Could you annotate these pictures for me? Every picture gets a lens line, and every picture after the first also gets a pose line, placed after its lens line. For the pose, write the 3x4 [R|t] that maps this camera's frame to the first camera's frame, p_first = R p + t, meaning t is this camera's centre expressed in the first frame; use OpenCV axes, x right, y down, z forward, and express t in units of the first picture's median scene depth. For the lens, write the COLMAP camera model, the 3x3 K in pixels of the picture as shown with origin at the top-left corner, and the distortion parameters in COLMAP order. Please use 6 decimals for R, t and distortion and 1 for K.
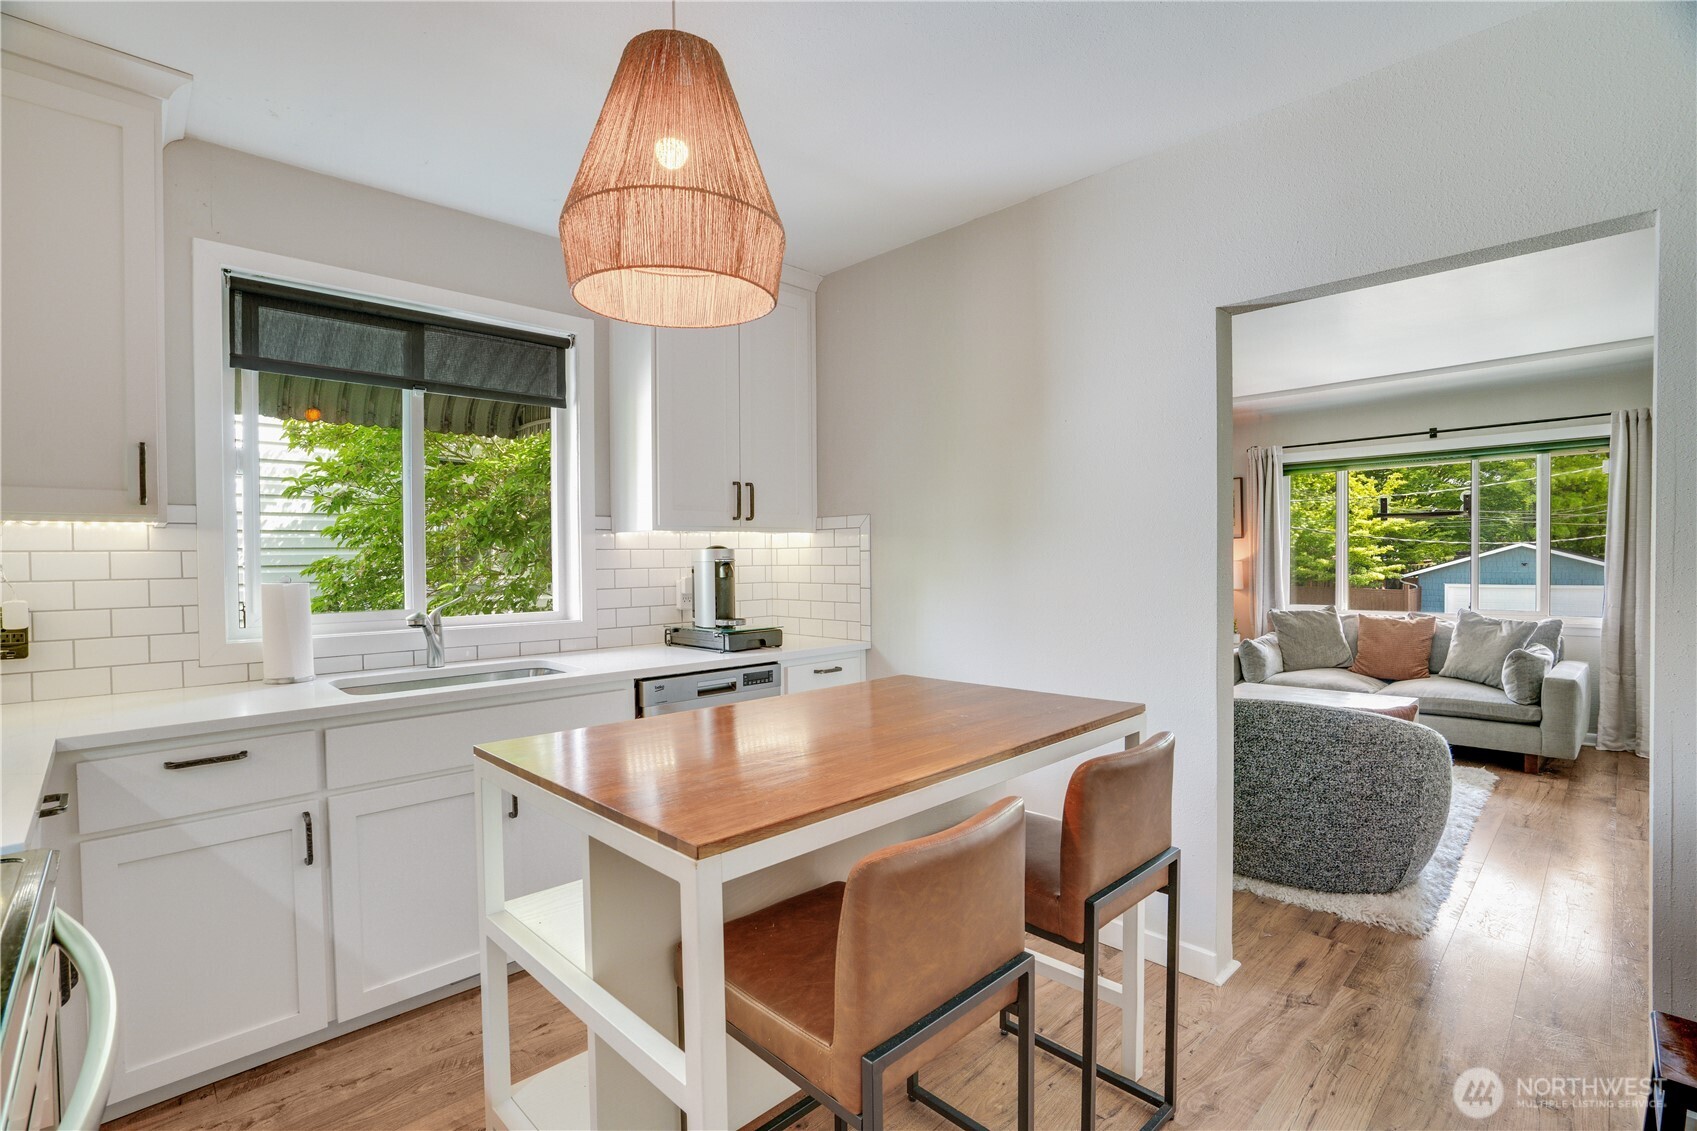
lens RADIAL K [[785.7, 0, 837.5], [0, 785.7, 571.4], [0, 0, 1]] dist [-0.051473, 0.018195]
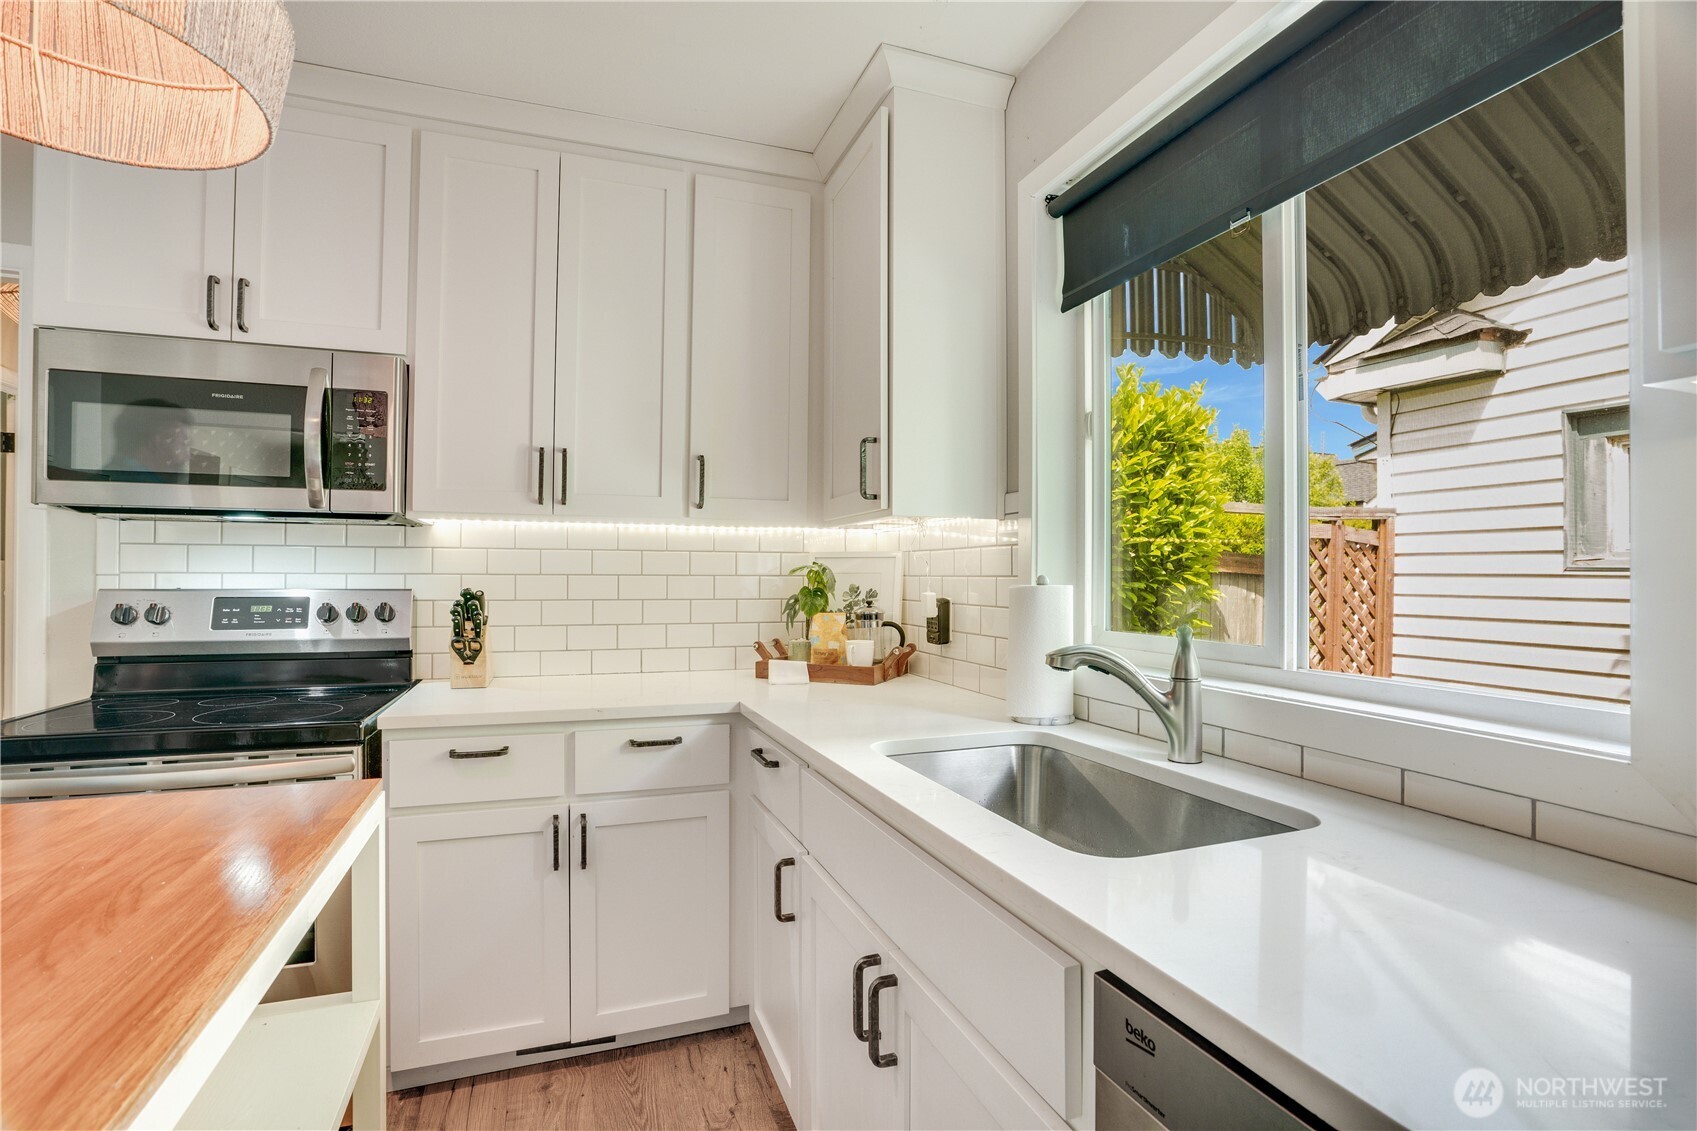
lens RADIAL K [[785.7, 0, 843.3], [0, 785.7, 567.8], [0, 0, 1]] dist [-0.051473, 0.018195]
pose [[-0.406866, -0.001252, -0.913487, 0.028747], [-0.013461, 0.999899, 0.004626, -0.000870], [0.913389, 0.014179, -0.406842, 0.852674]]
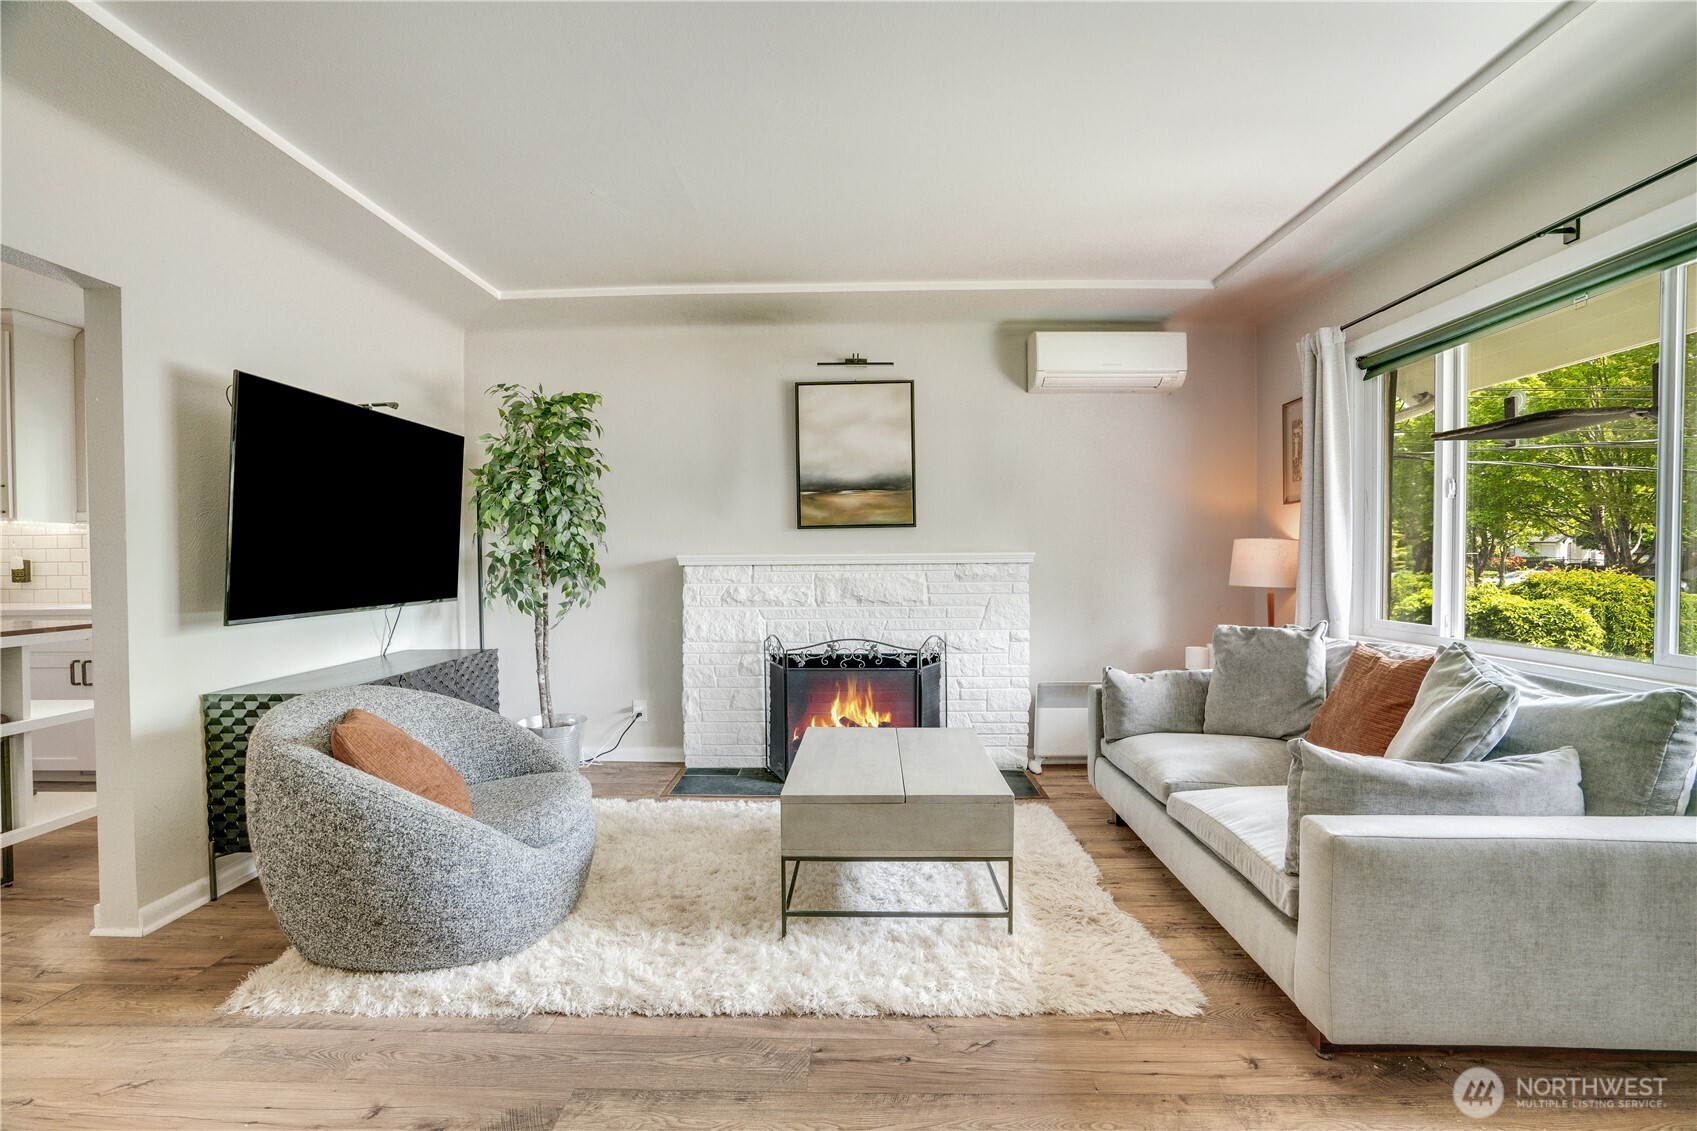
lens RADIAL K [[785.7, 0, 843.9], [0, 785.7, 570.9], [0, 0, 1]] dist [-0.051473, 0.018195]
pose [[0.698192, 0.017910, -0.715686, 1.417764], [-0.012063, 0.999839, 0.013253, 0.013676], [0.715809, -0.000620, 0.698296, 0.743247]]
